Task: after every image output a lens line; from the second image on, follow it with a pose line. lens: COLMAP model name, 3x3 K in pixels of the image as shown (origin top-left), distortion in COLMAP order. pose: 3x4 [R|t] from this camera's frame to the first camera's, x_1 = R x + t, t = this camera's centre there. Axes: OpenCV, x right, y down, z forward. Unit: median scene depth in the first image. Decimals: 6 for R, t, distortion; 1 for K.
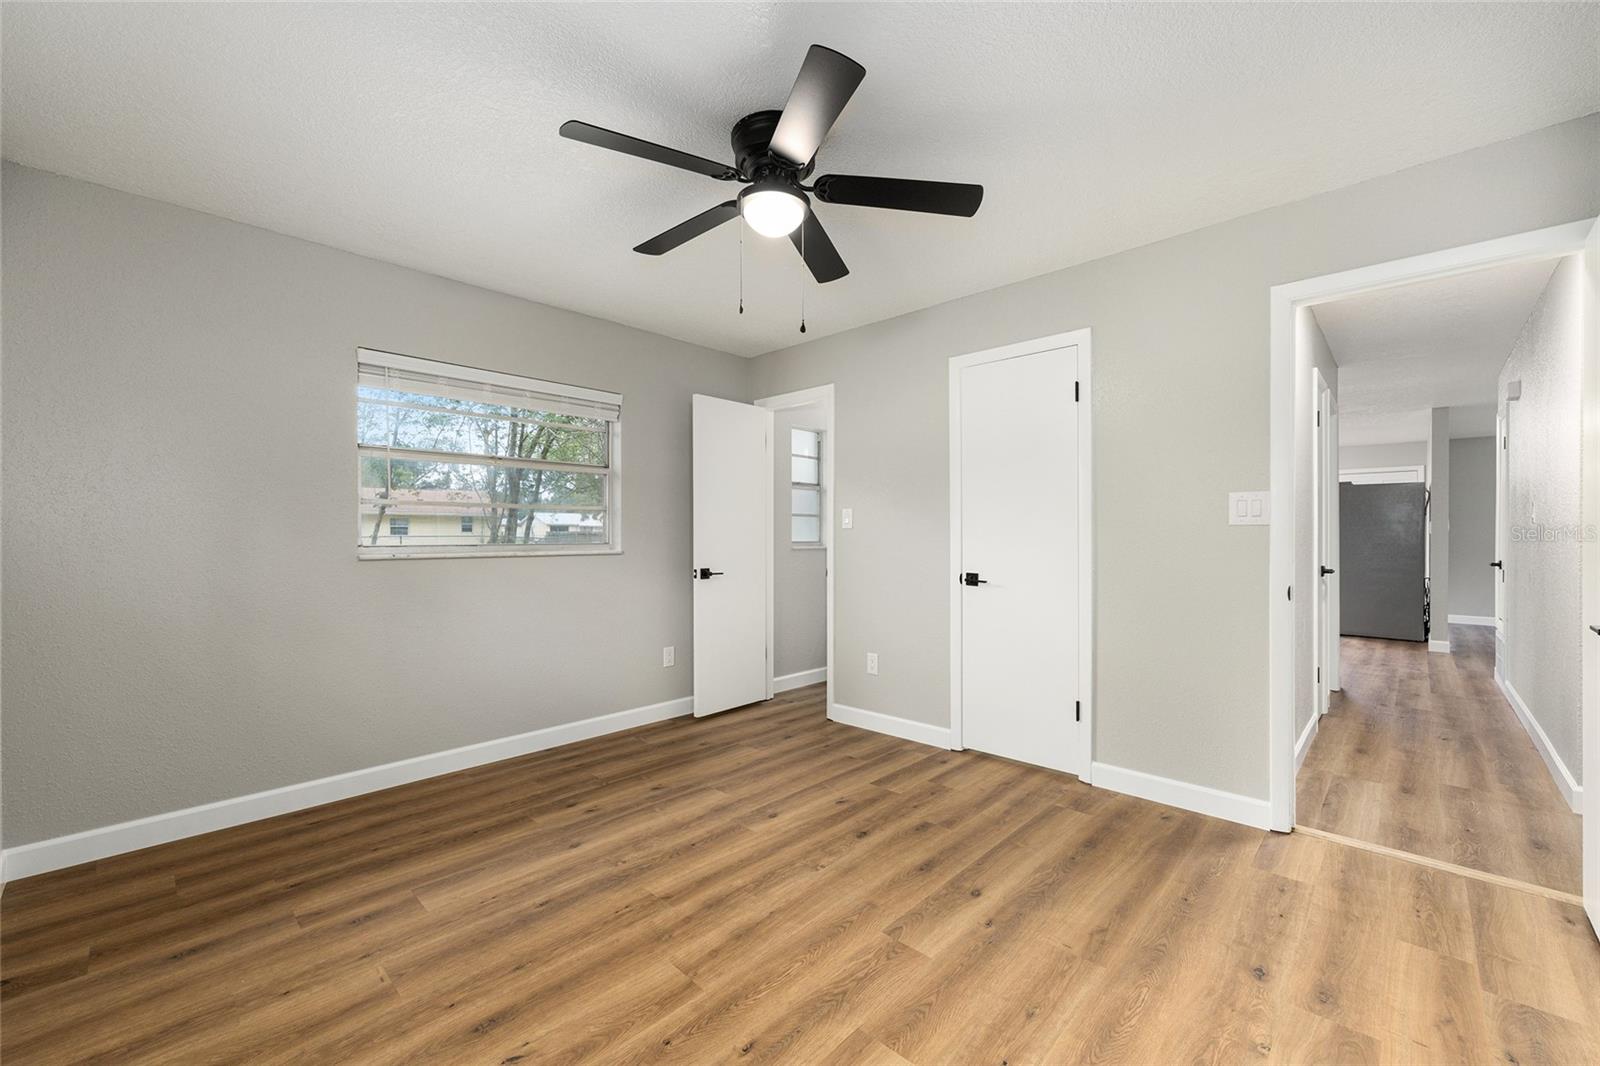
lens RADIAL K [[640.4, 0, 809.5], [0, 640.4, 537.6], [0, 0, 1]] dist [-0.003558, 0.001393]
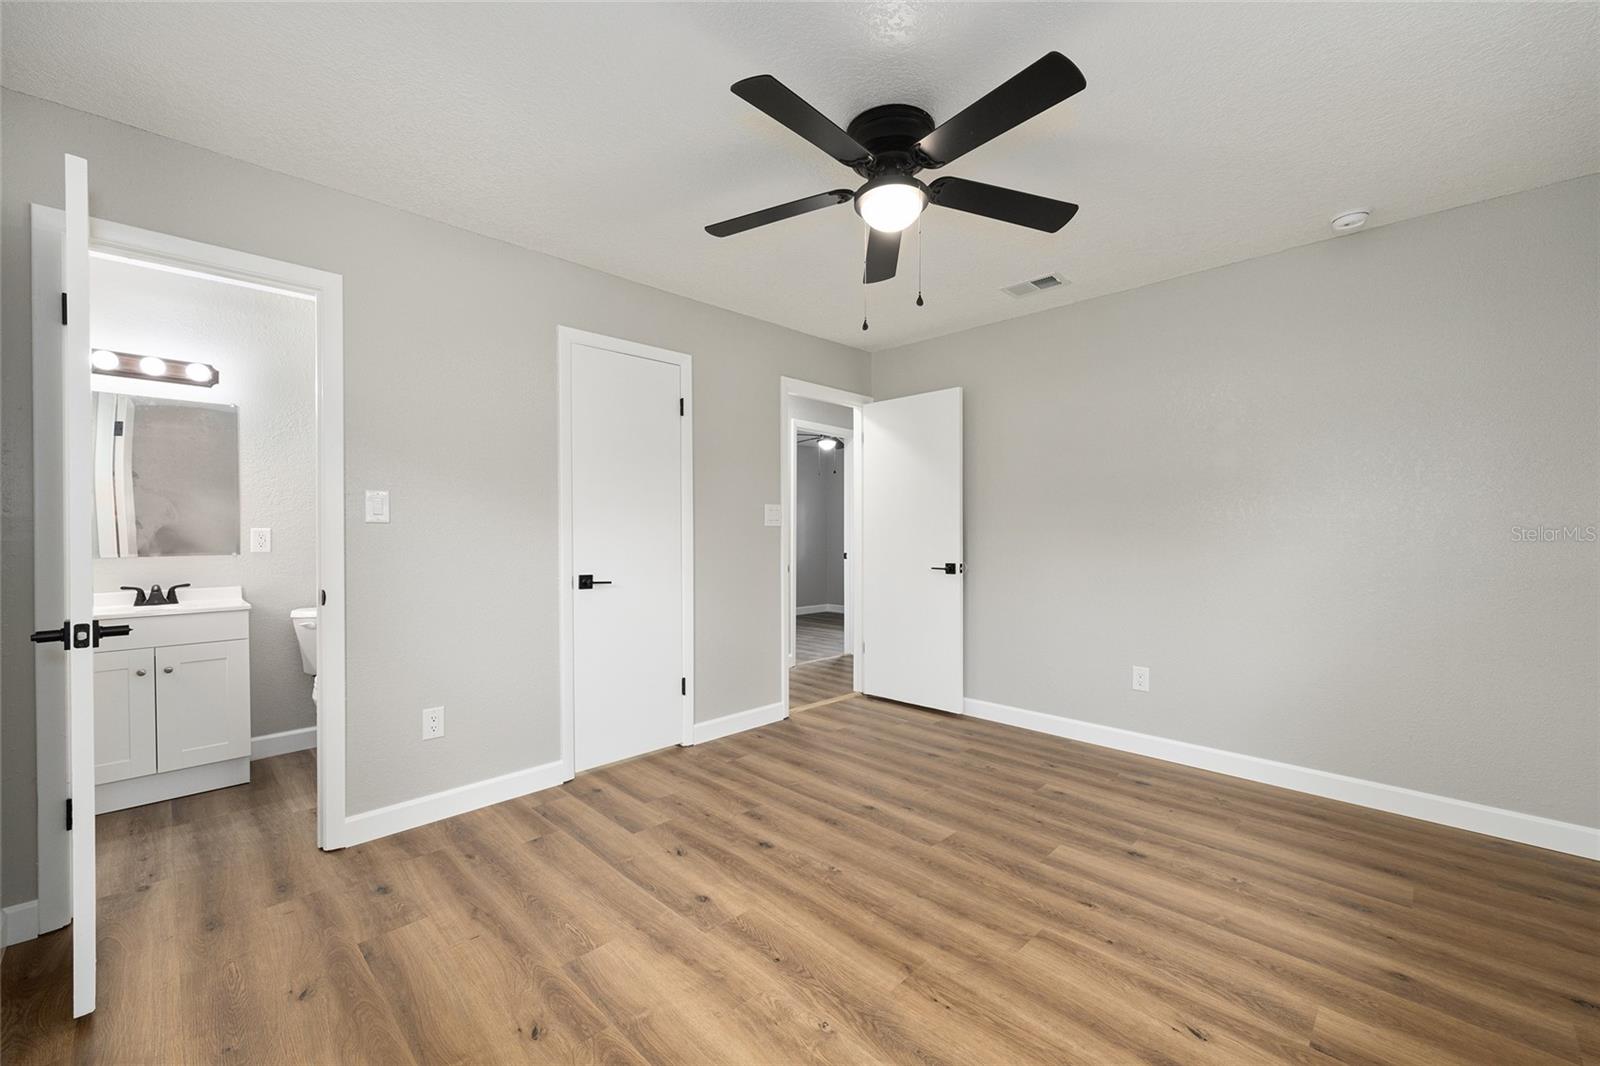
lens RADIAL K [[640.4, 0, 792.1], [0, 640.4, 534.6], [0, 0, 1]] dist [-0.003558, 0.001393]
pose [[0.041067, -0.002373, 0.999154, -0.798510], [0.004982, 0.999985, 0.002170, -0.002592], [-0.999144, 0.004889, 0.041078, 0.840500]]
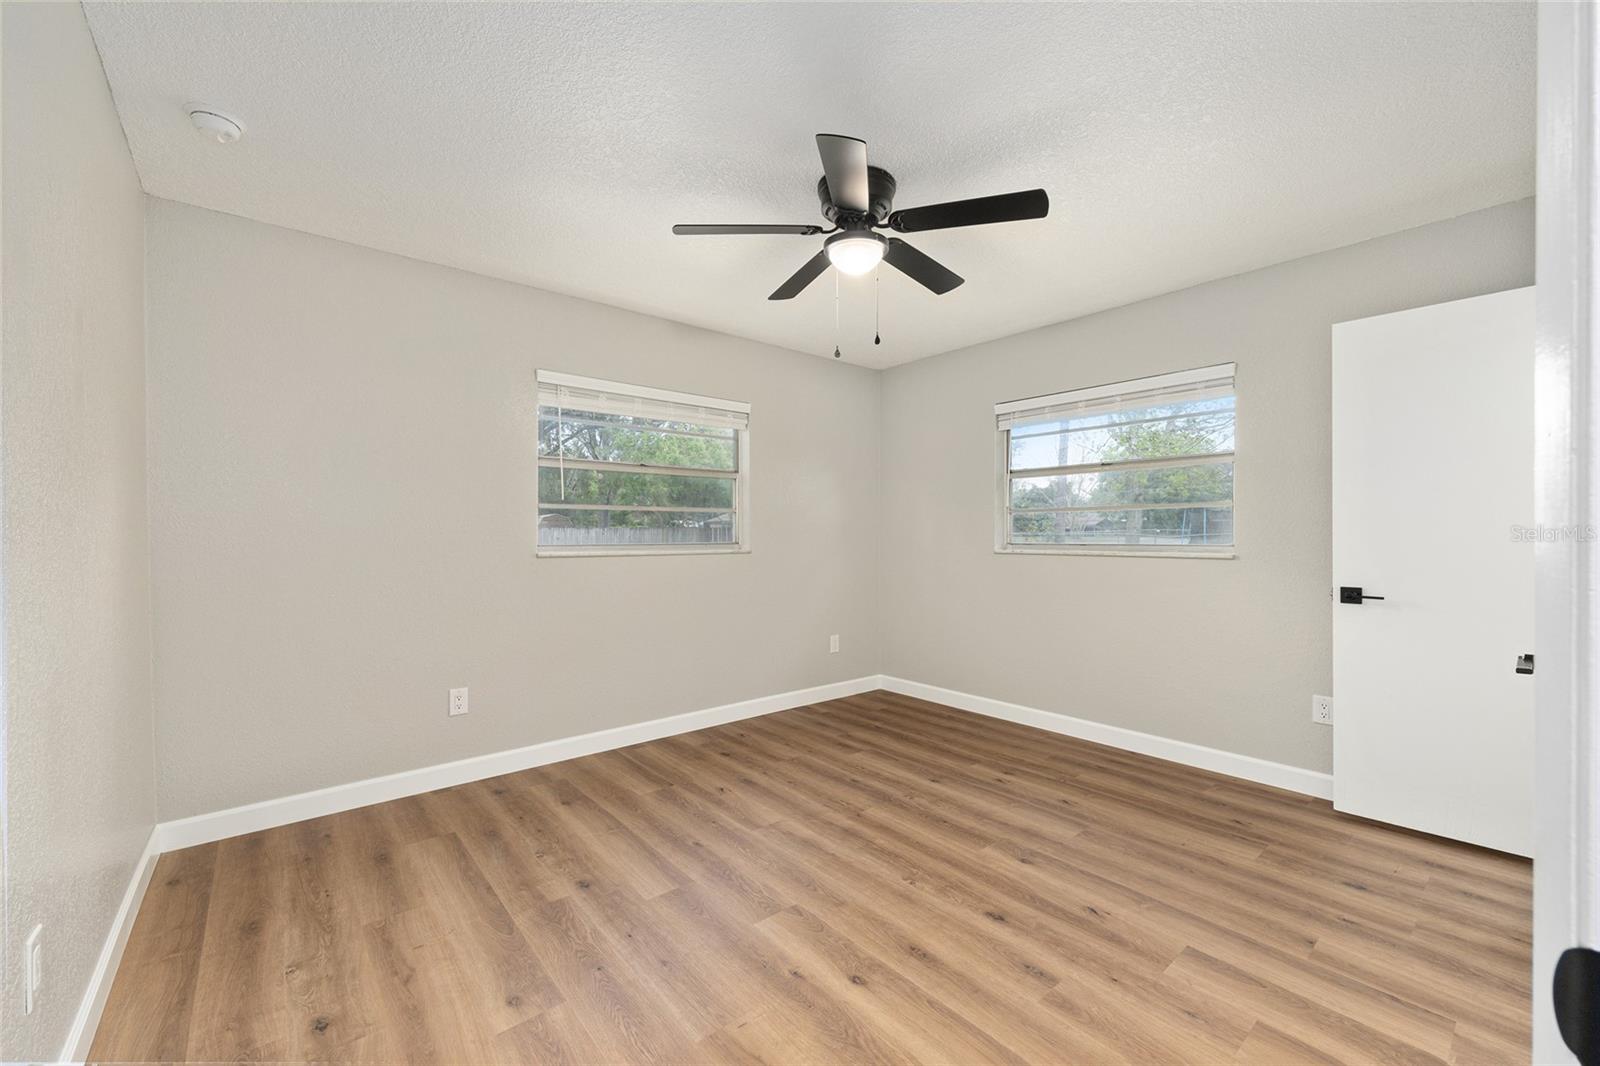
lens RADIAL K [[640.4, 0, 797.6], [0, 640.4, 536.1], [0, 0, 1]] dist [-0.003558, 0.001393]
pose [[-0.121523, 0.003358, -0.992583, 0.820183], [0.000165, 0.999994, 0.003363, -0.008792], [0.992589, 0.000245, -0.121523, 0.780770]]
